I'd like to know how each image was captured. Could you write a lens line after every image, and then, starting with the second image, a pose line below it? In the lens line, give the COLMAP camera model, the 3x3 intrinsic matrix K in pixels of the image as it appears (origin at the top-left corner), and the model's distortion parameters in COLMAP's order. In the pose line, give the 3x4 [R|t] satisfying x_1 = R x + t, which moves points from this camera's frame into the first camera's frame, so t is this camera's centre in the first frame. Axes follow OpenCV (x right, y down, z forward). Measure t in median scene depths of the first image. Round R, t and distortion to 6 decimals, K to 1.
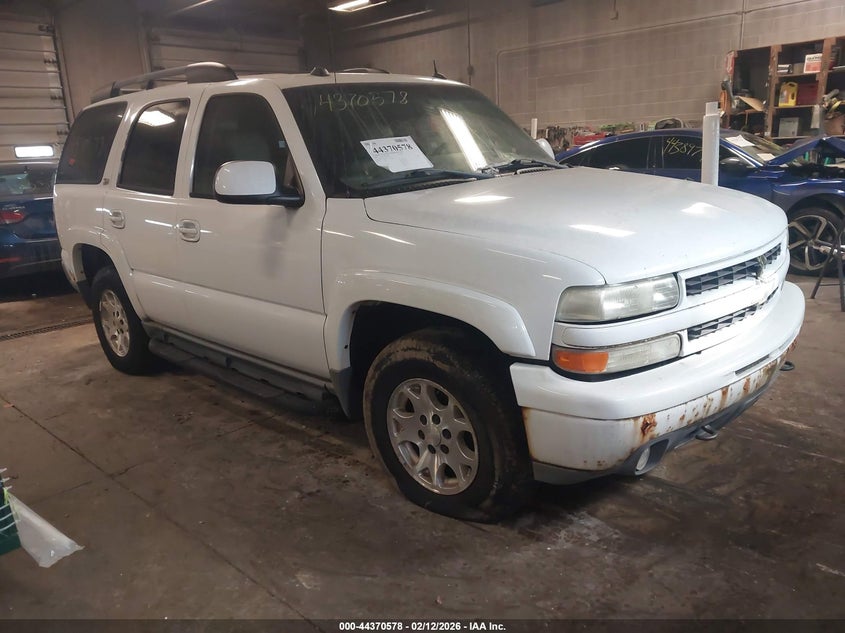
lens RADIAL K [[676.5, 0, 415.3], [0, 676.5, 316.6], [0, 0, 1]] dist [0.004513, 0.000409]
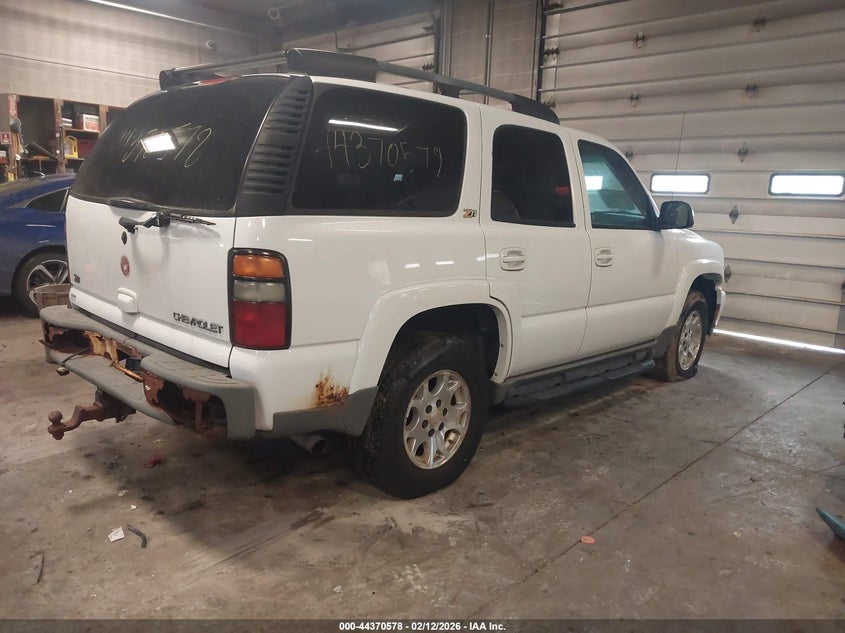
lens RADIAL K [[676.5, 0, 415.3], [0, 676.5, 316.6], [0, 0, 1]] dist [0.004513, 0.000409]
pose [[-0.021946, -0.129186, 0.991378, -1.157554], [0.203999, 0.970175, 0.130939, -0.193556], [-0.978725, 0.205114, 0.005062, 1.047272]]
